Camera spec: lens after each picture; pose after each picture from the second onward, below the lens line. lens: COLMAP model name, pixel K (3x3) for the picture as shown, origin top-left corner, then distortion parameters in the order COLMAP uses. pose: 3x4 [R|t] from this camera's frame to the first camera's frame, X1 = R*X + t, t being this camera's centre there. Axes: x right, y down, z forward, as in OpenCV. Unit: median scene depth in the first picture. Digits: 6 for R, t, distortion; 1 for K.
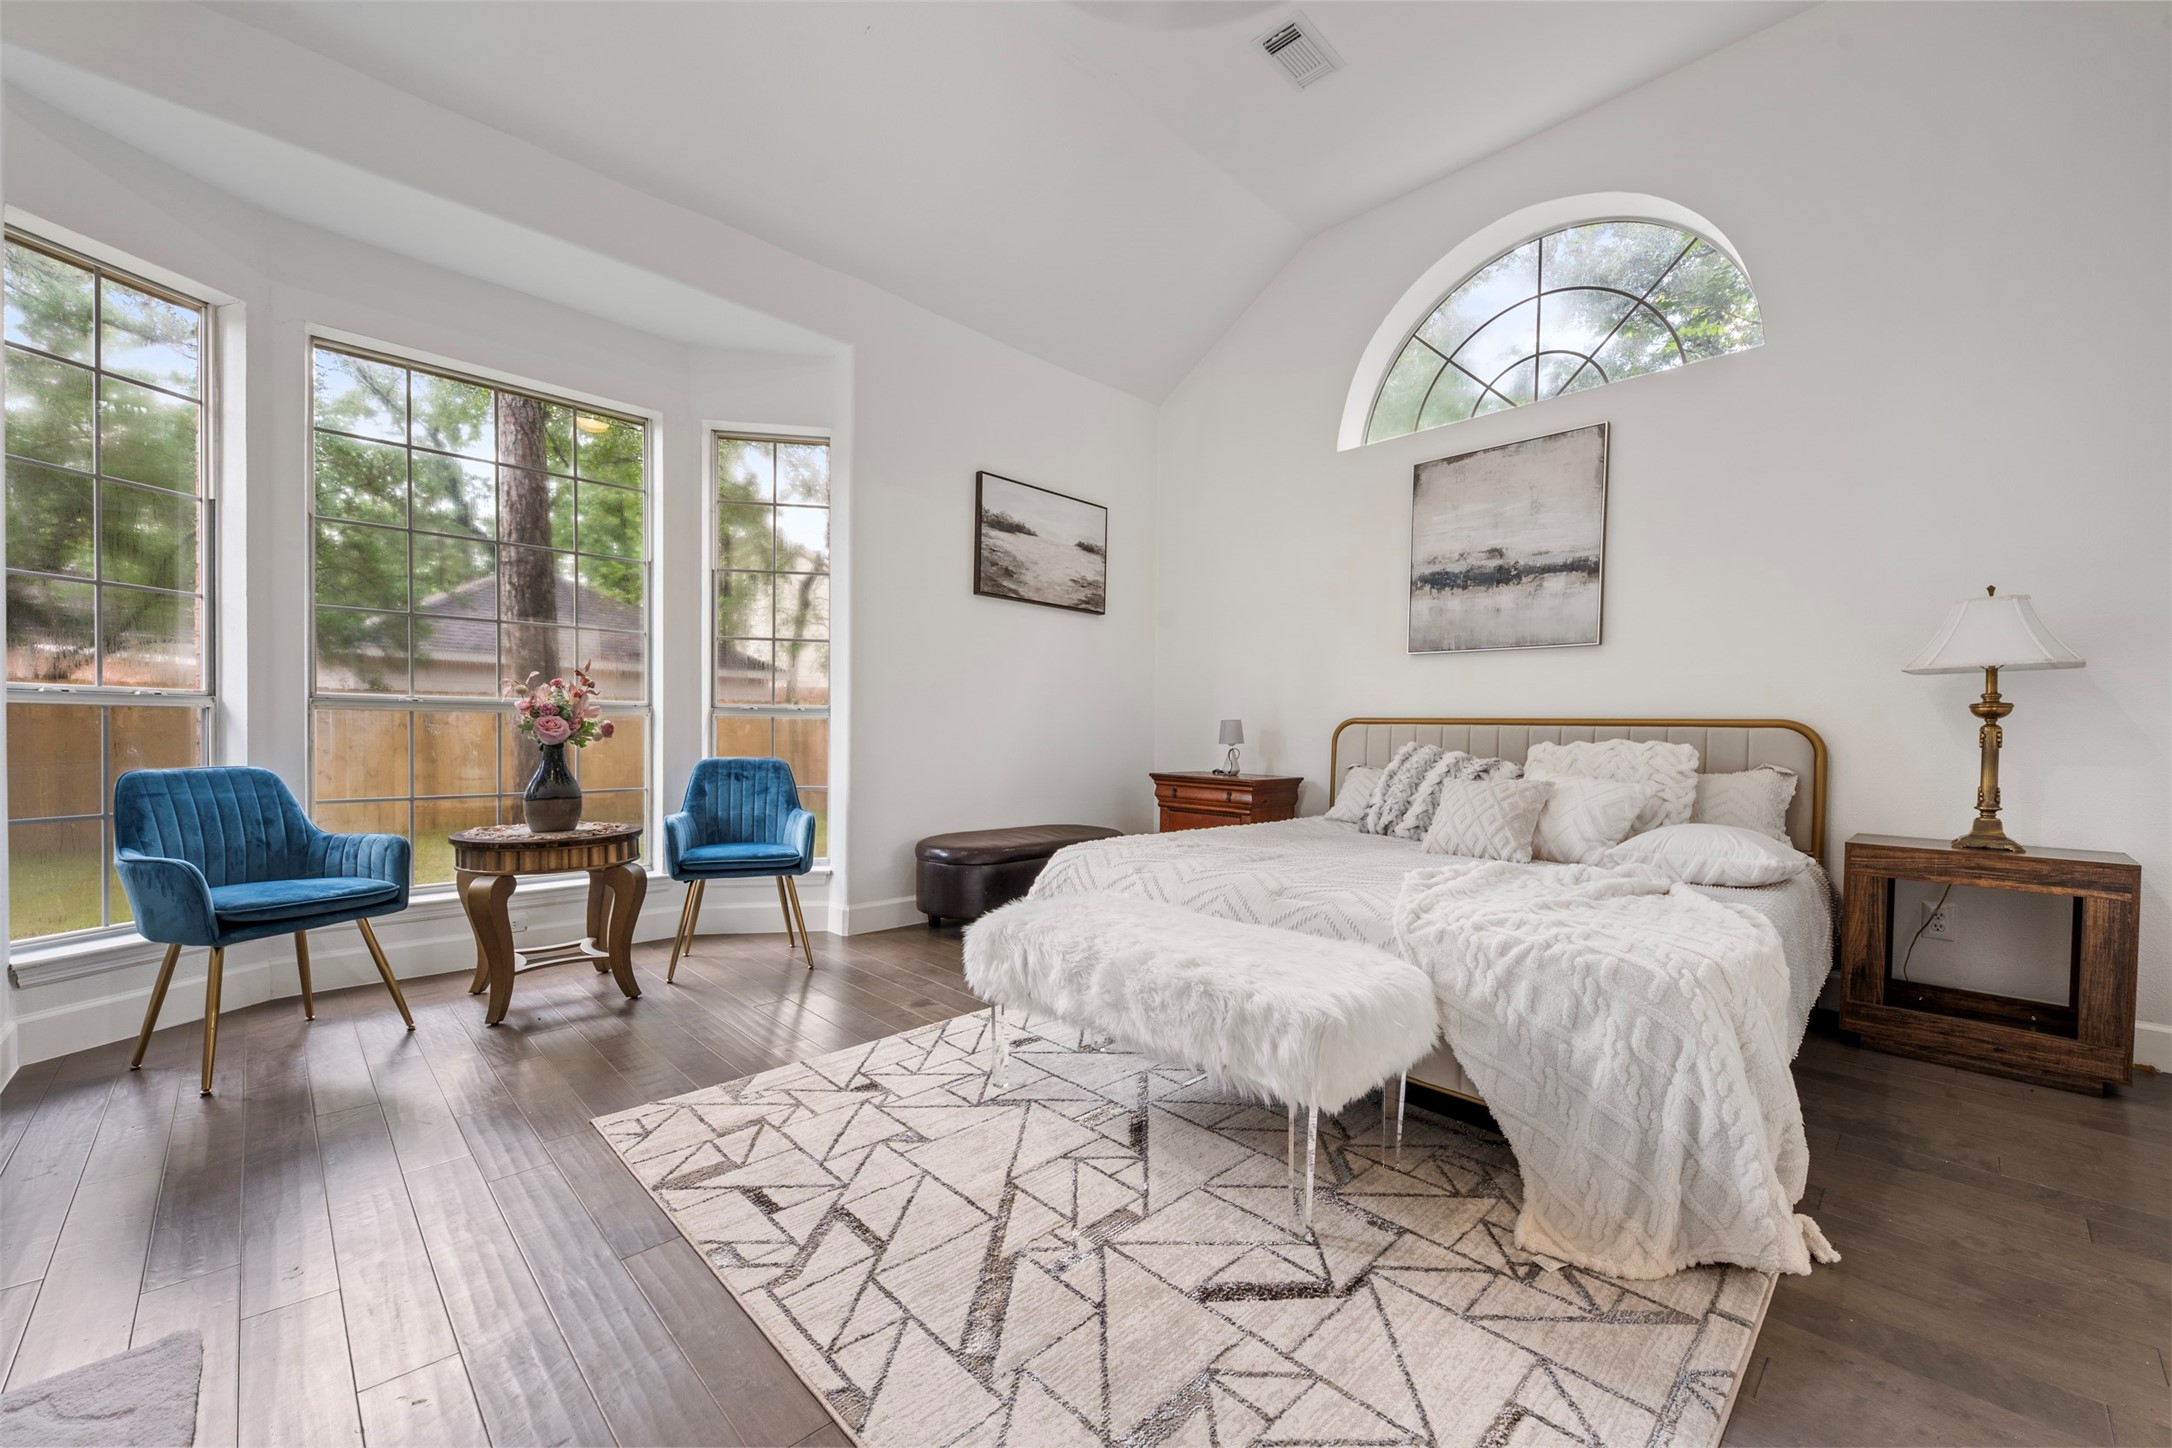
lens RADIAL K [[828.8, 0, 1087.8], [0, 828.8, 741.7], [0, 0, 1]] dist [0.007998, -0.002455]
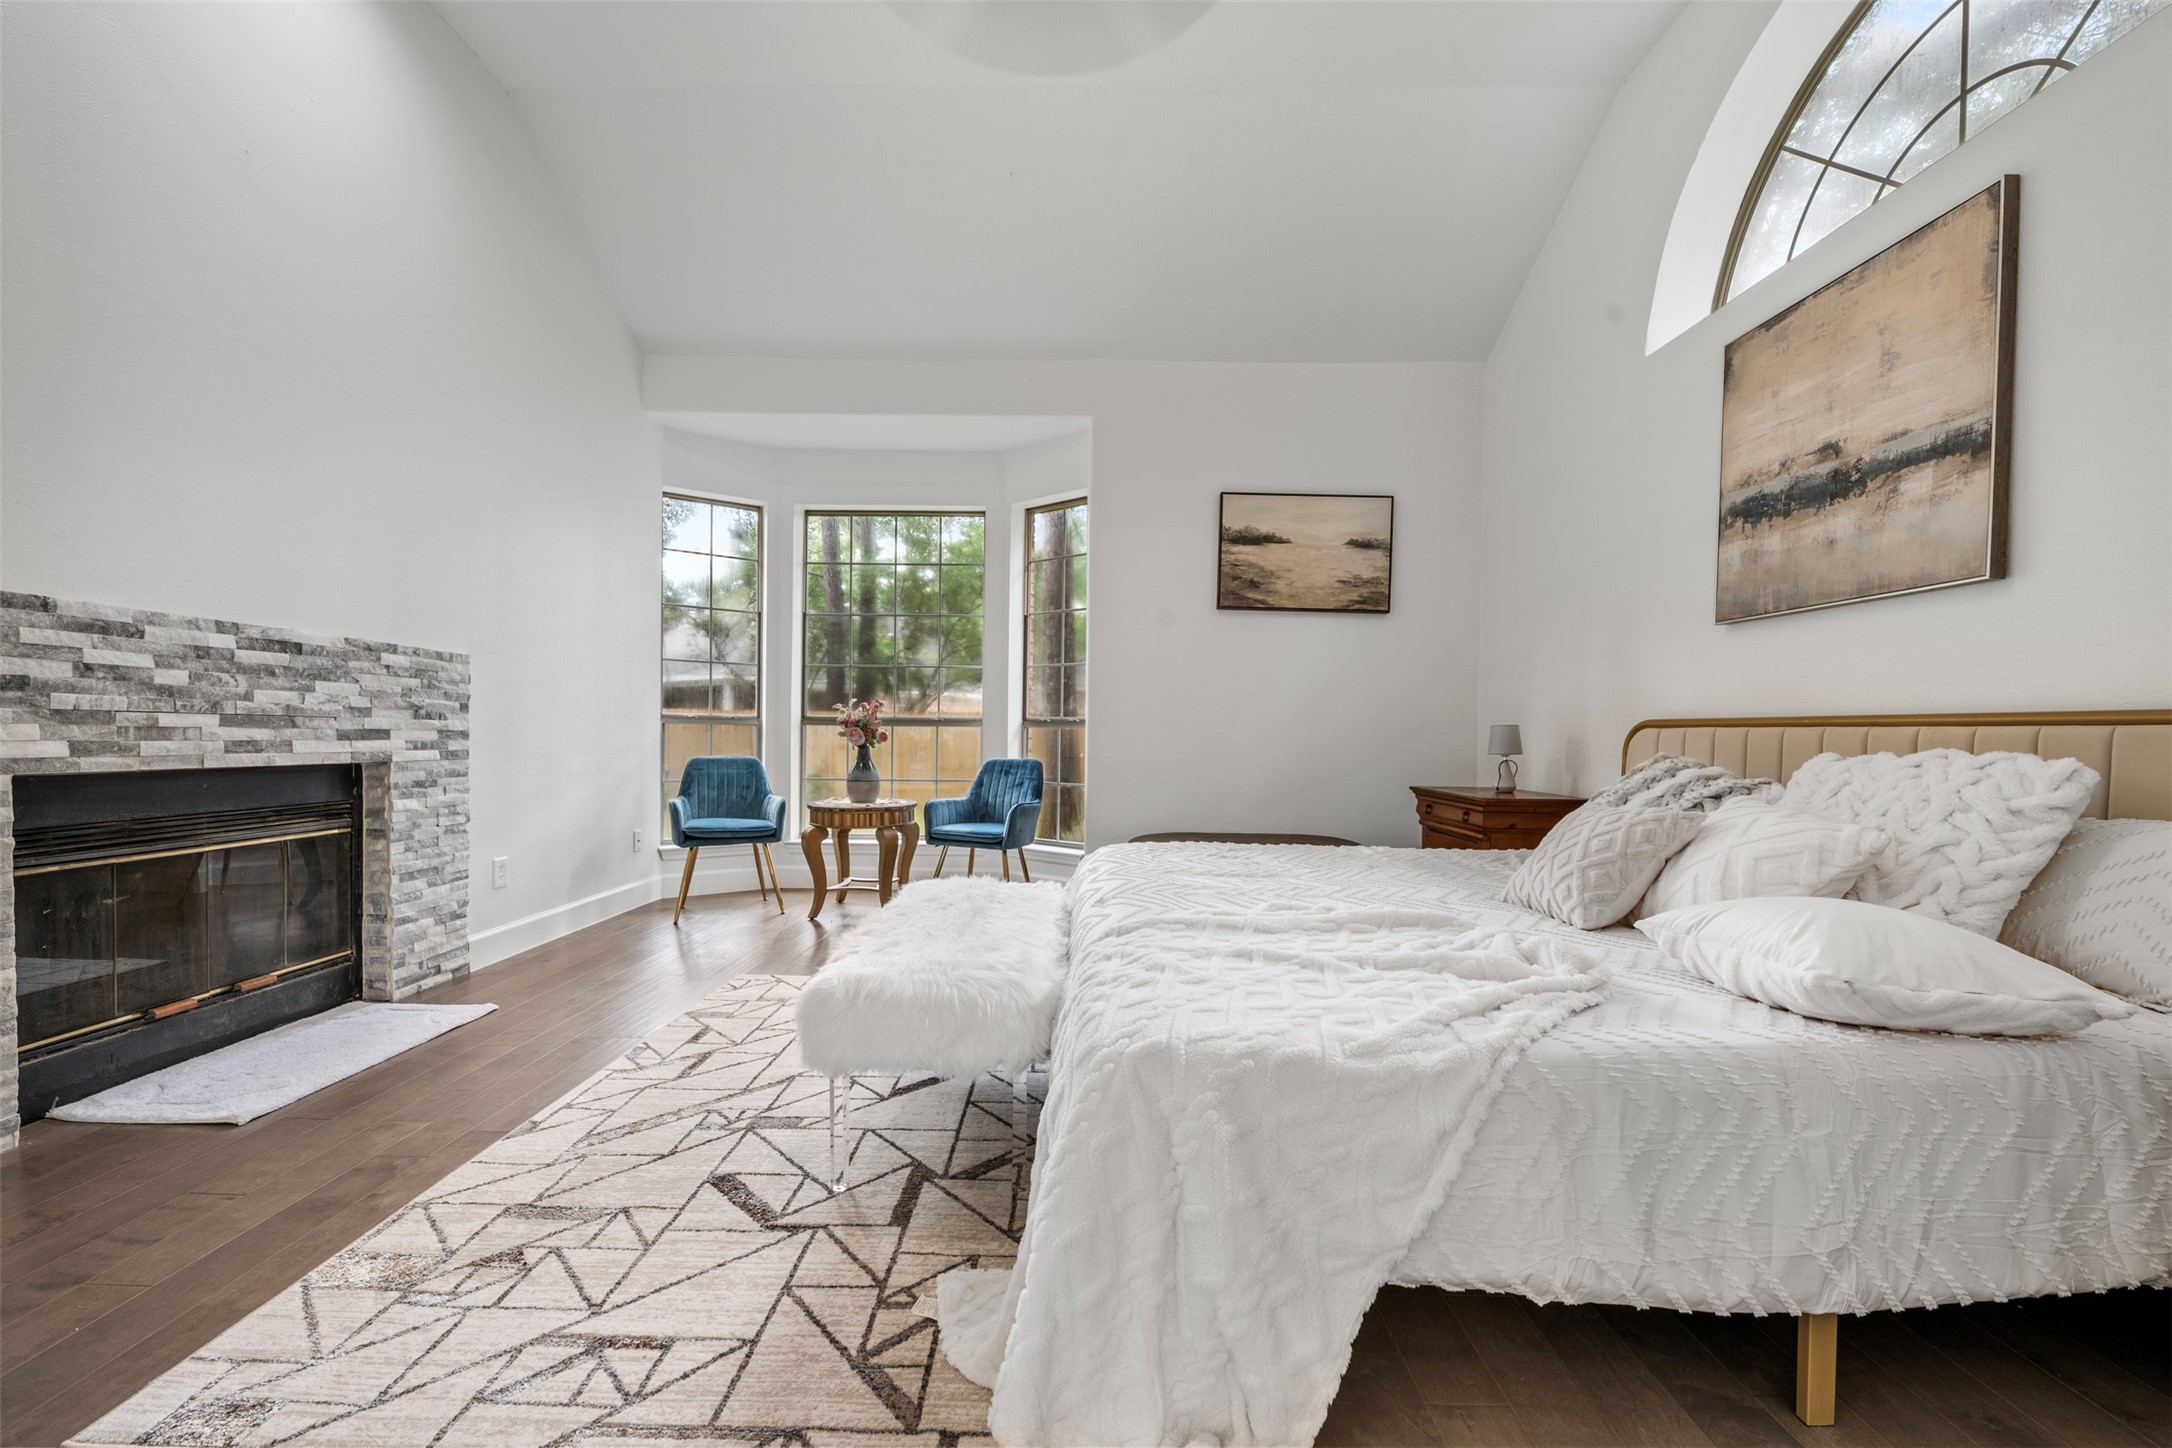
lens RADIAL K [[778.6, 0, 1084.7], [0, 778.6, 744.8], [0, 0, 1]] dist [-0.000125, -0.001147]
pose [[0.722632, 0.003702, -0.691223, 0.499913], [-0.012601, 0.999890, -0.007818, 0.005608], [0.691118, 0.014360, 0.722599, 0.195895]]
